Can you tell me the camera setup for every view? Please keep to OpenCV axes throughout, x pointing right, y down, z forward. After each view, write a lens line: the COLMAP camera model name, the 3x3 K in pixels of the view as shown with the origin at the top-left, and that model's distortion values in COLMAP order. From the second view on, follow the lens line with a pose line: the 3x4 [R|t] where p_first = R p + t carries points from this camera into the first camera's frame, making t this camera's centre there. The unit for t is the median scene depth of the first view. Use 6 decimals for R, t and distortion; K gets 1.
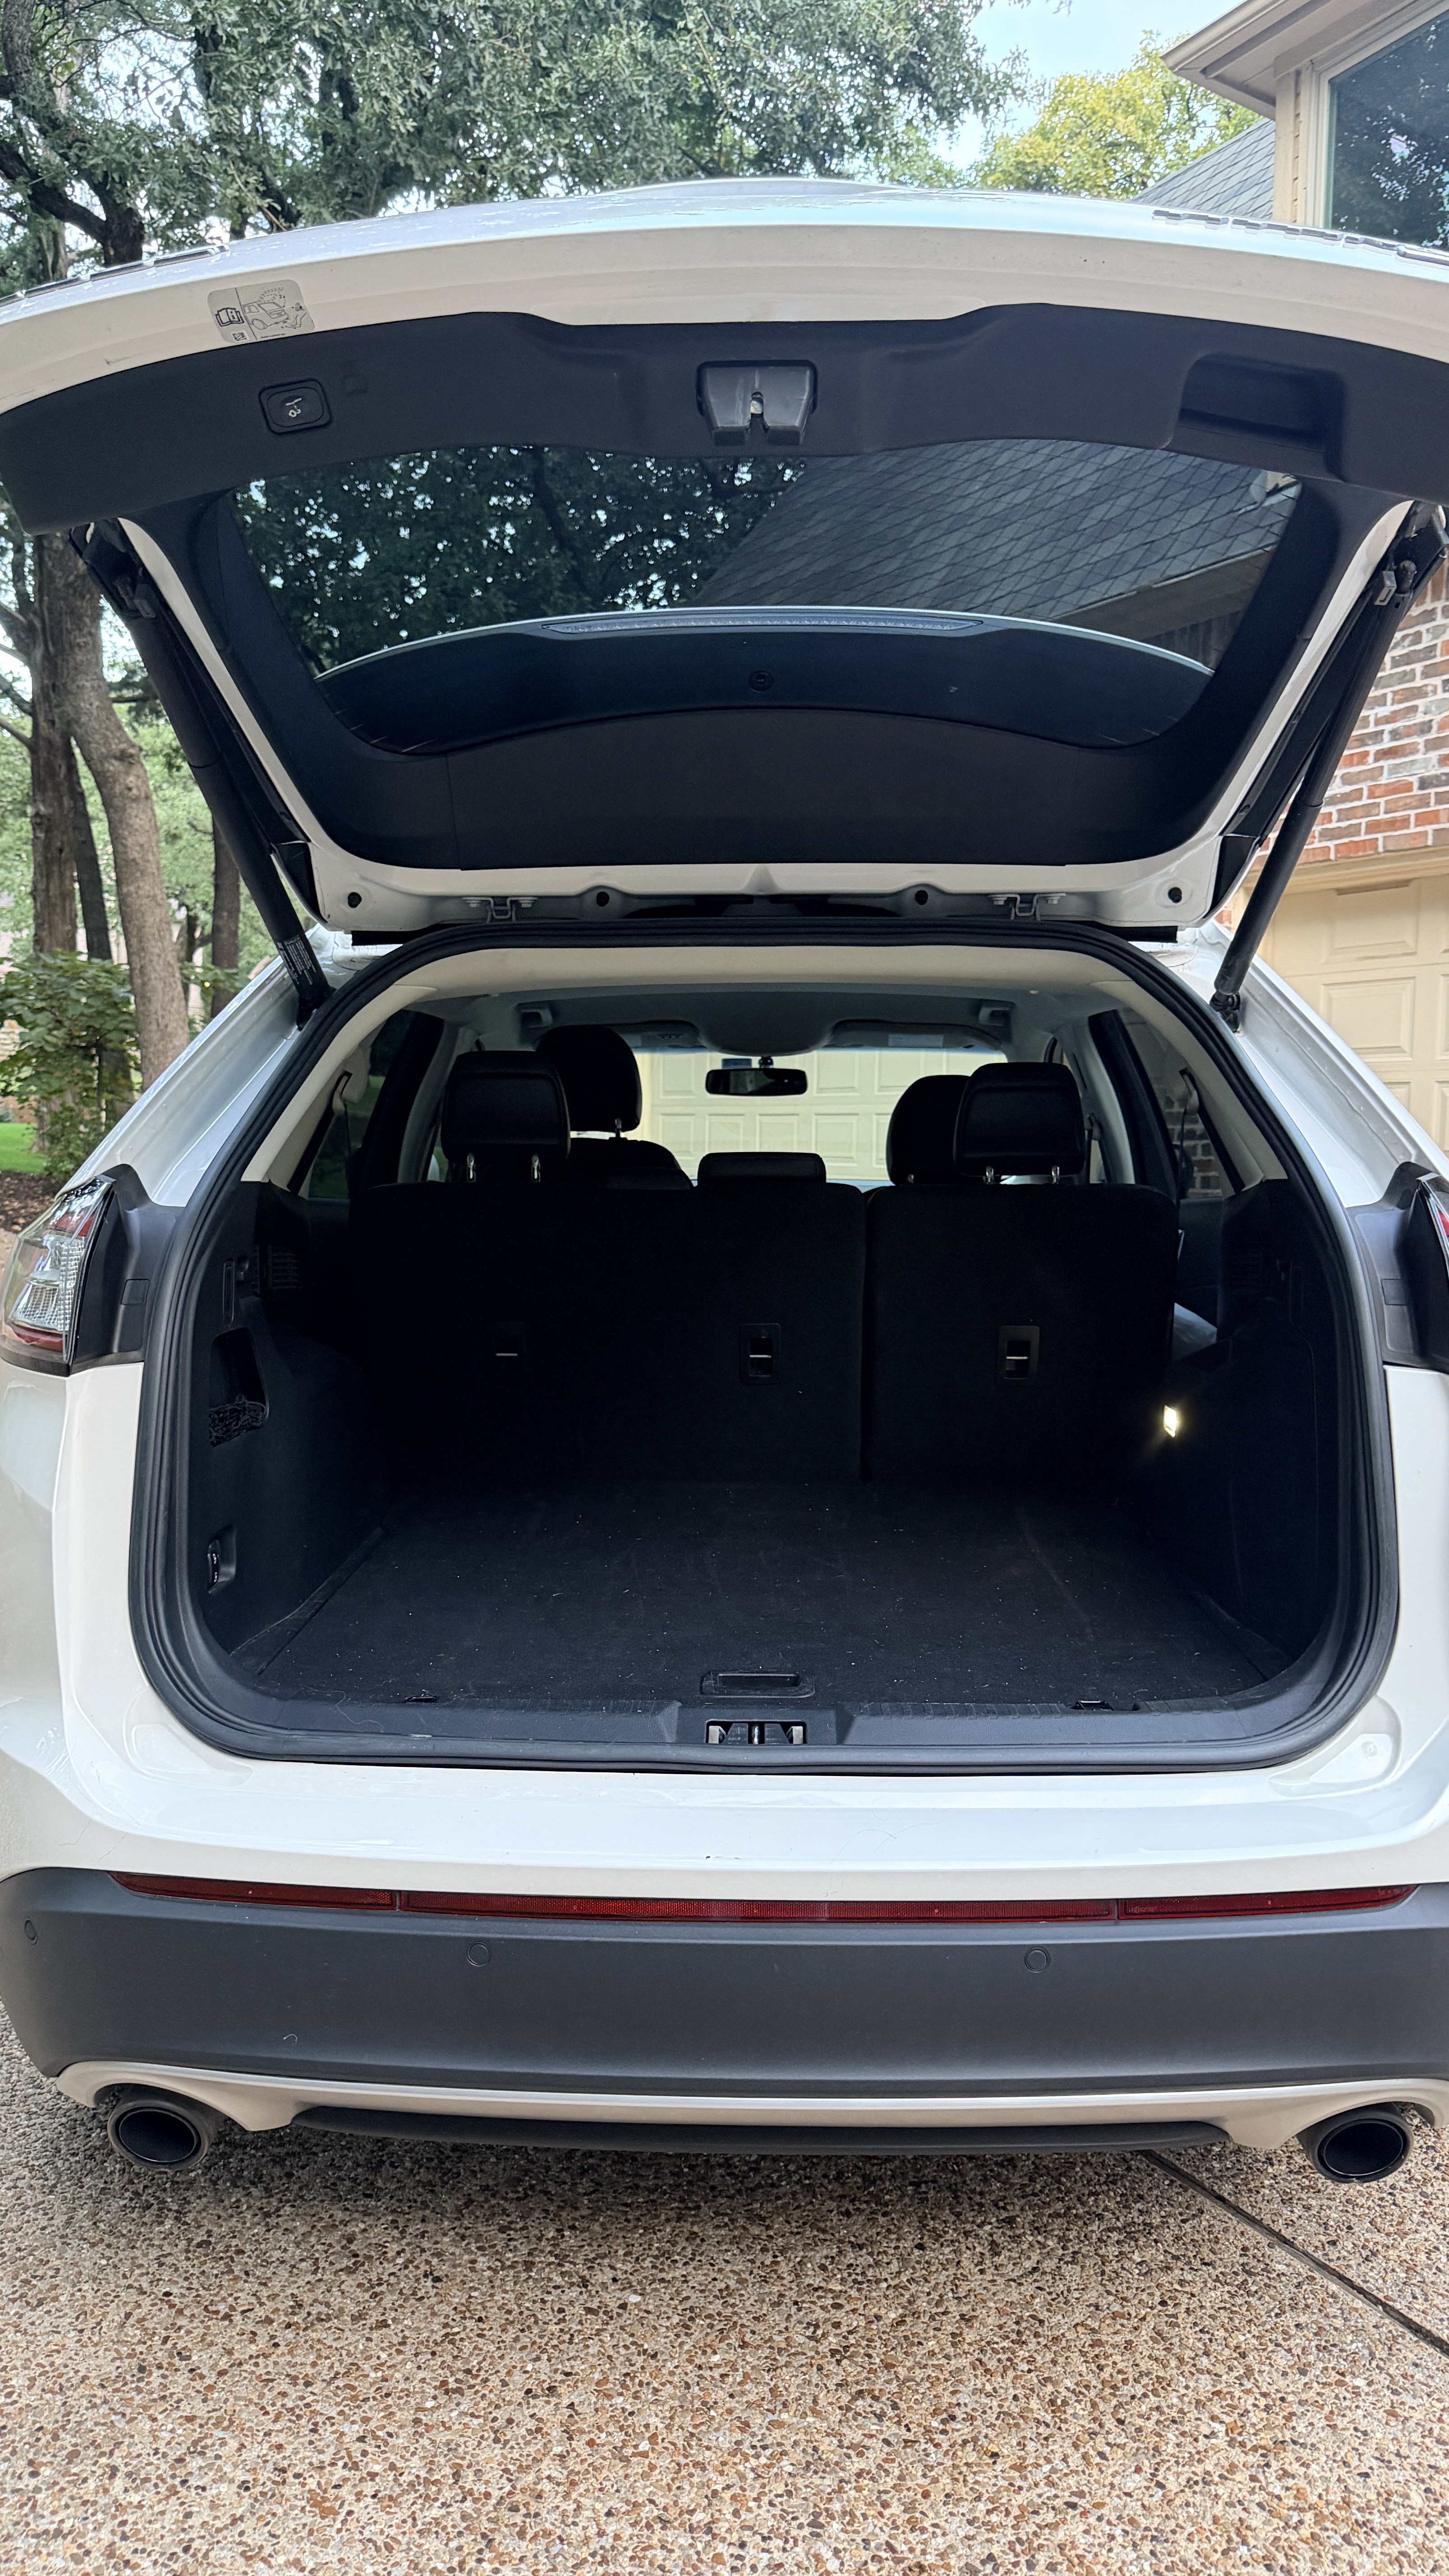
lens RADIAL K [[1834.4, 0, 724.5], [0, 1834.4, 1288.0], [0, 0, 1]] dist [-0.003805, -0.005482]
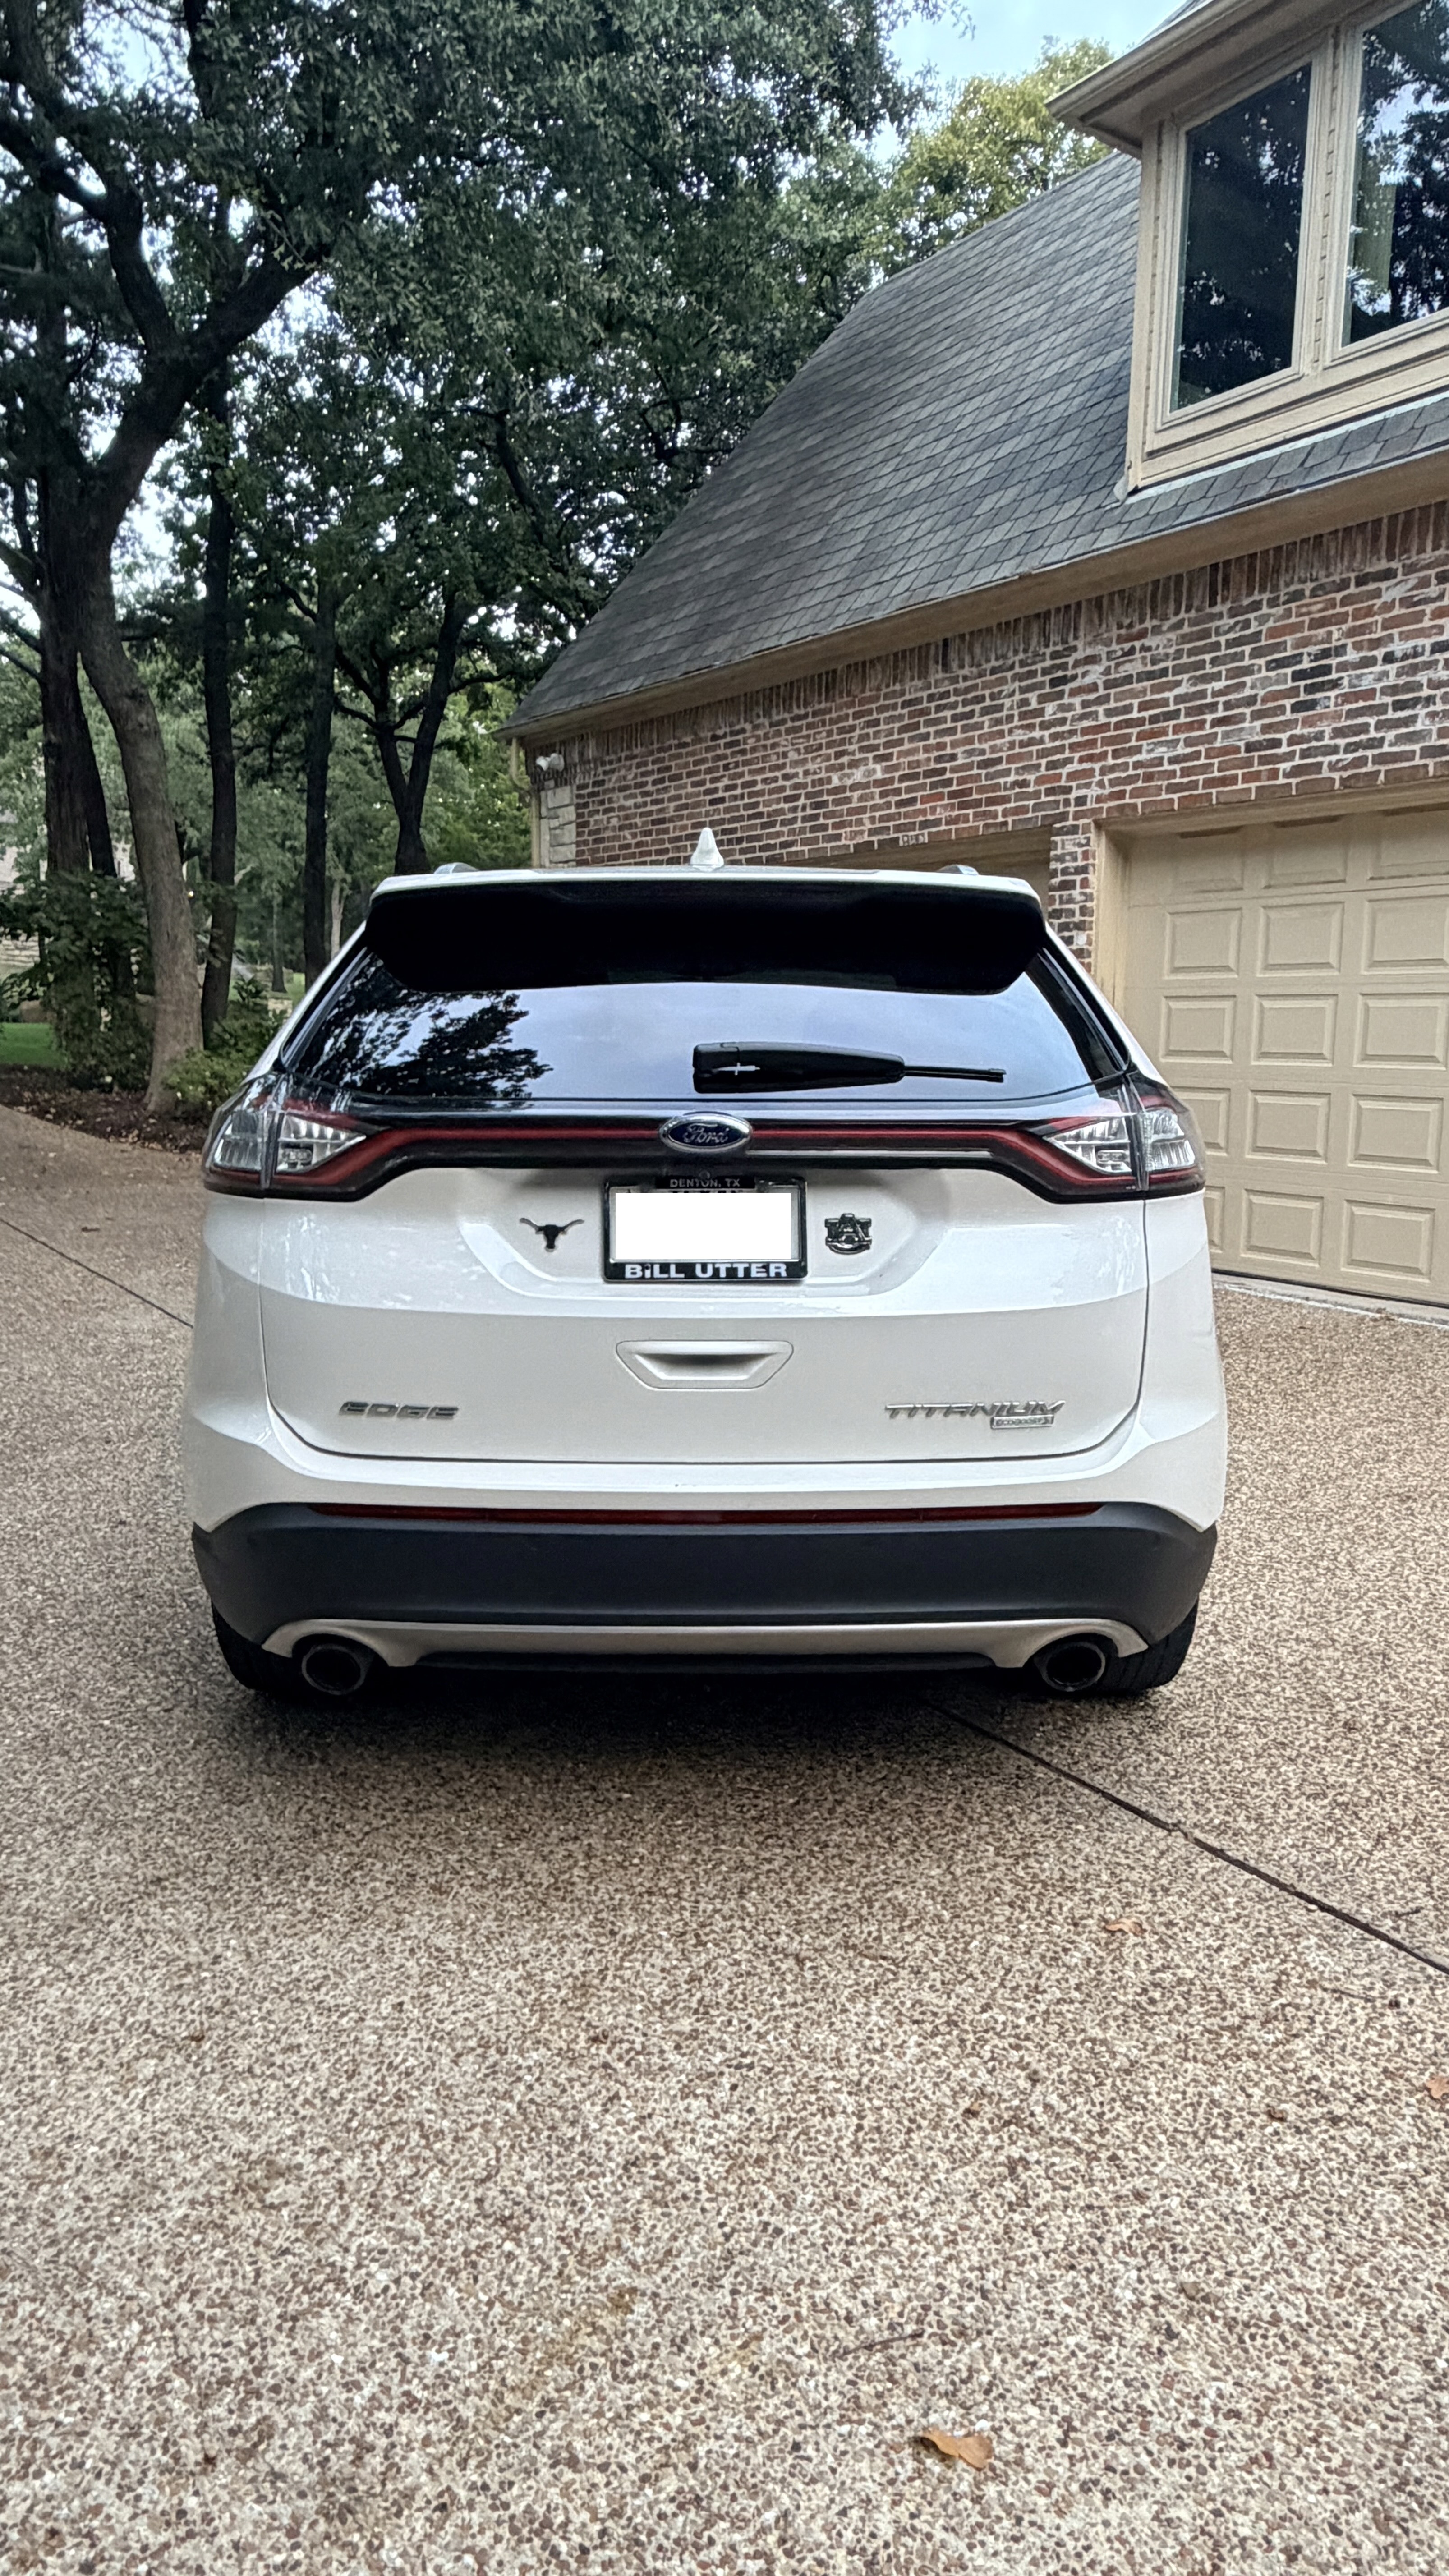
lens RADIAL K [[1659.4, 0, 724.5], [0, 1659.4, 1288.0], [0, 0, 1]] dist [-0.004821, 0.001012]
pose [[0.999376, -0.001586, 0.035279, -0.003951], [-0.000811, 0.997696, 0.067831, 0.006702], [-0.035305, -0.067817, 0.997073, -0.102357]]
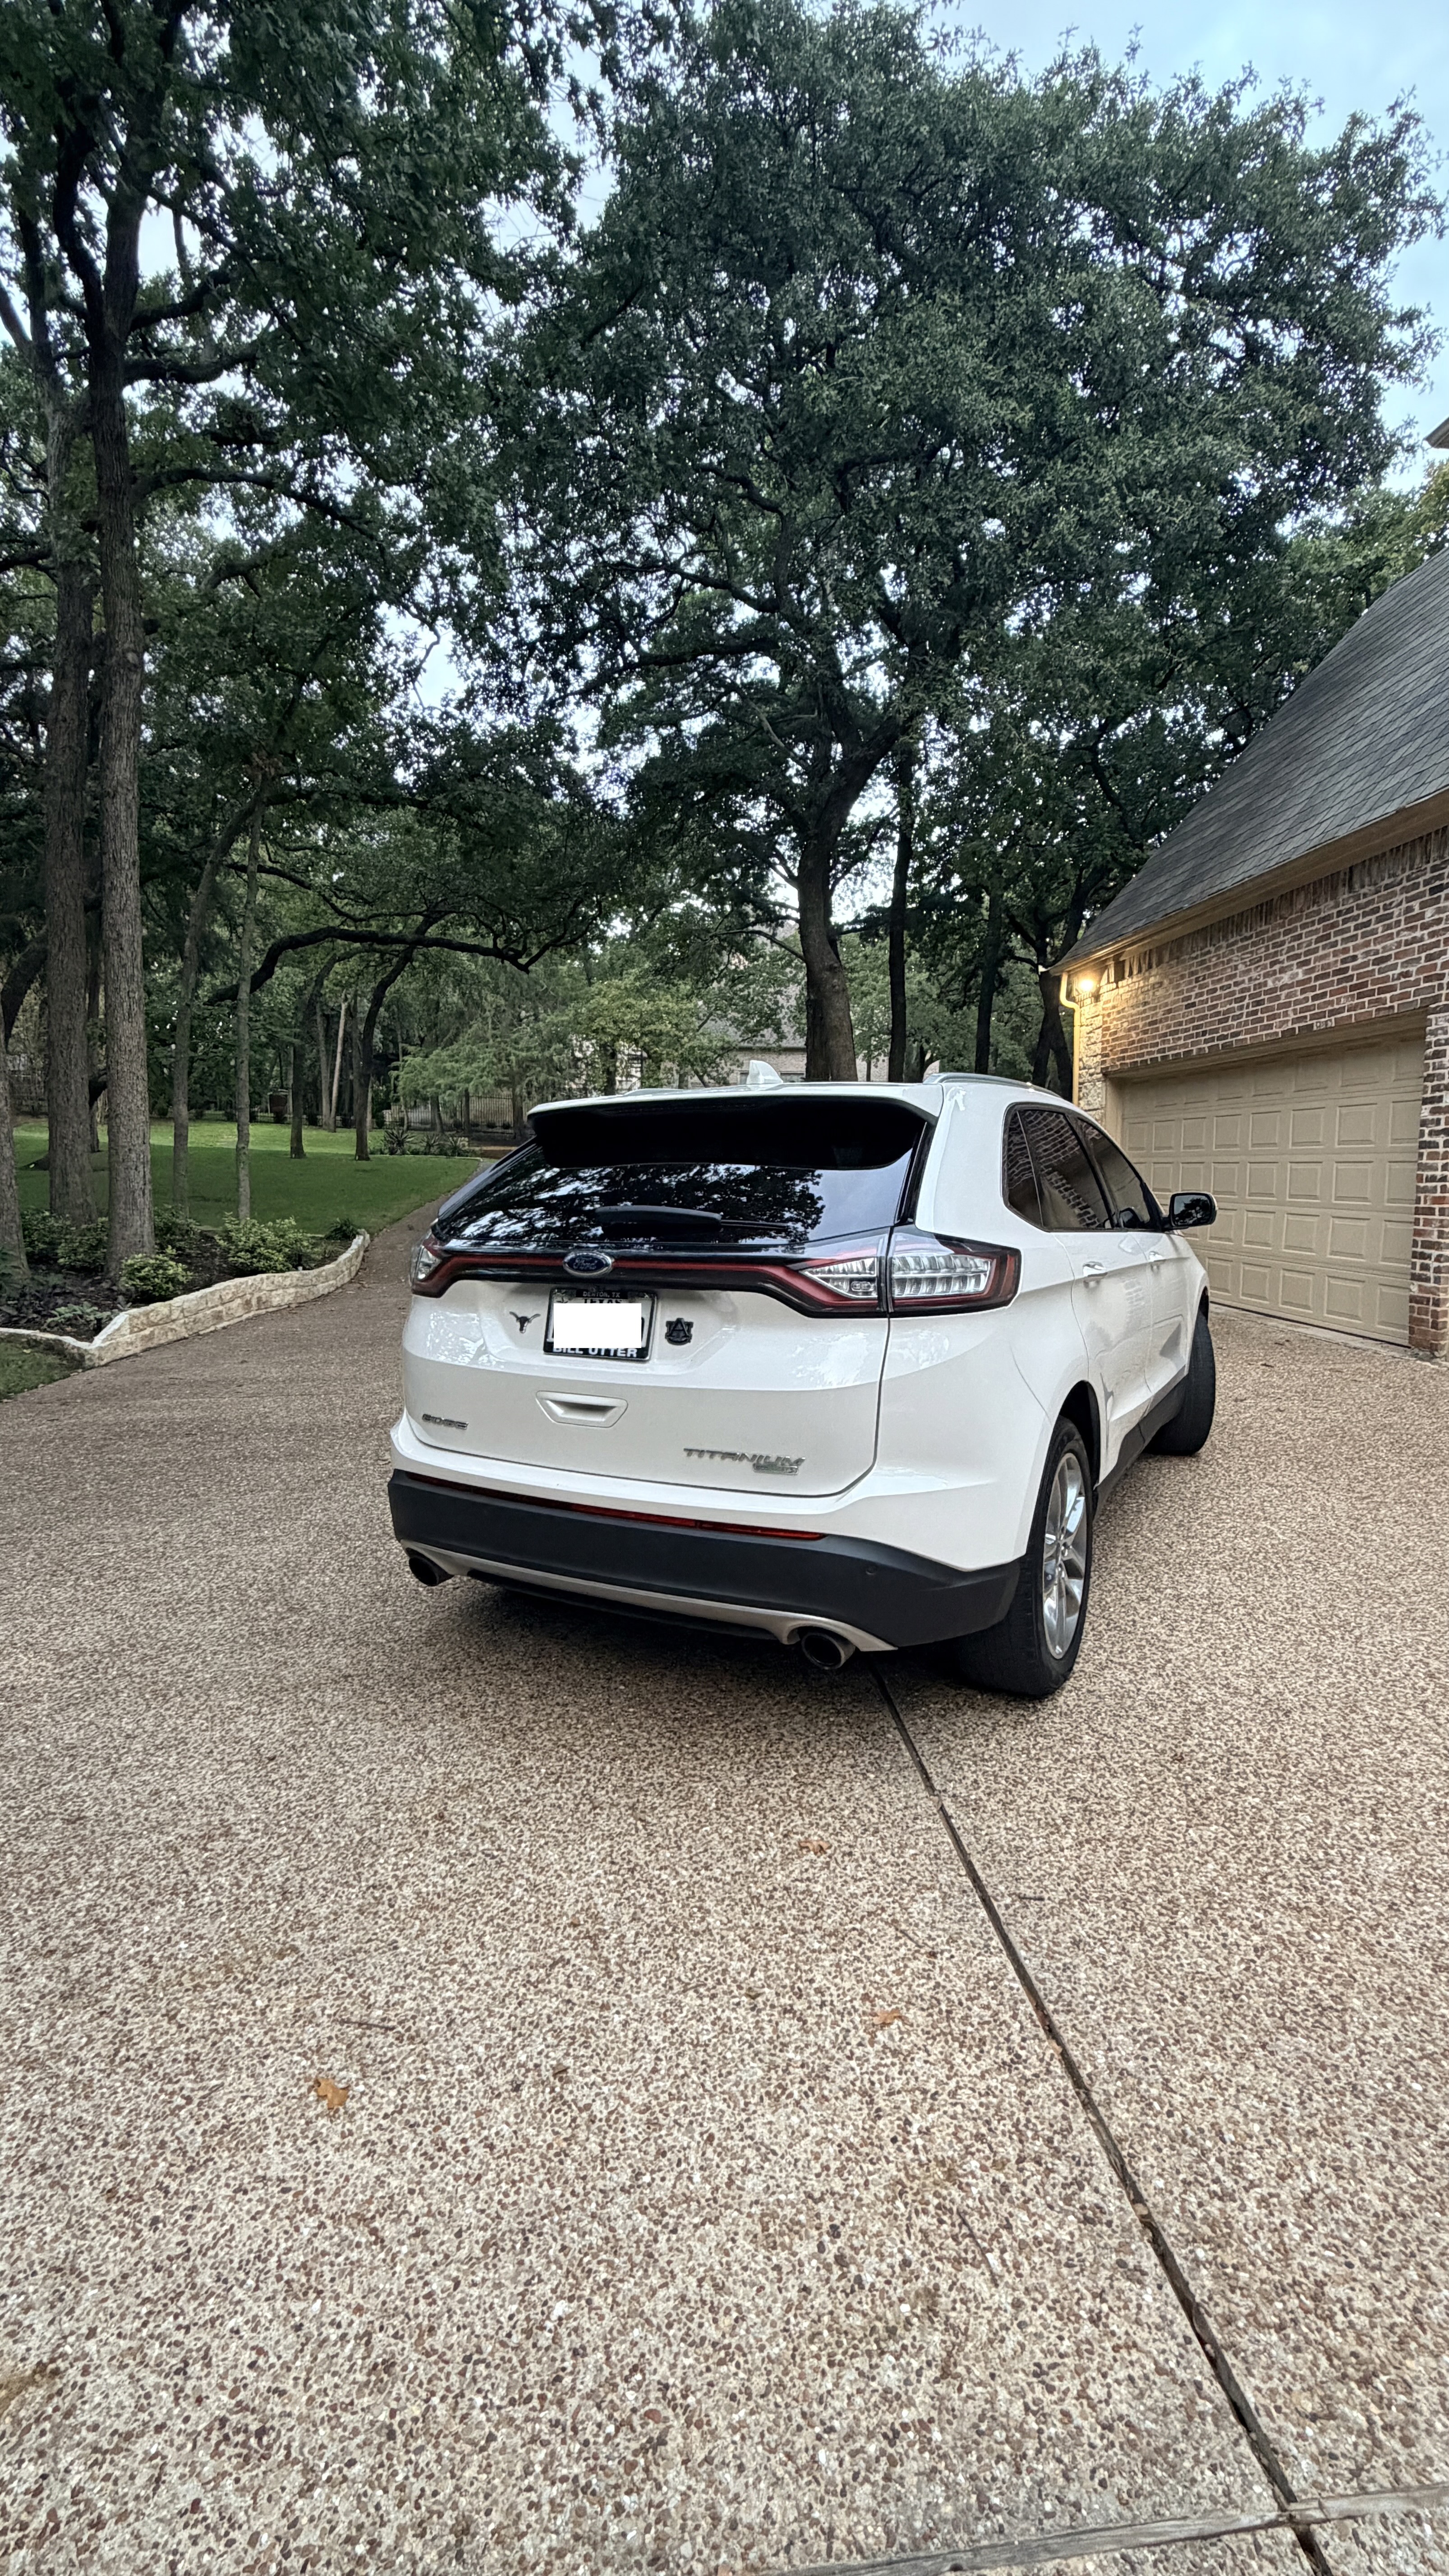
lens RADIAL K [[1146.9, 0, 724.5], [0, 1146.9, 1288.0], [0, 0, 1]] dist [-0.001950, -0.000187]
pose [[0.889133, 0.034288, -0.456363, 0.198870], [-0.027720, 0.999393, 0.021082, -0.002252], [0.456809, -0.006094, 0.889544, -0.073922]]
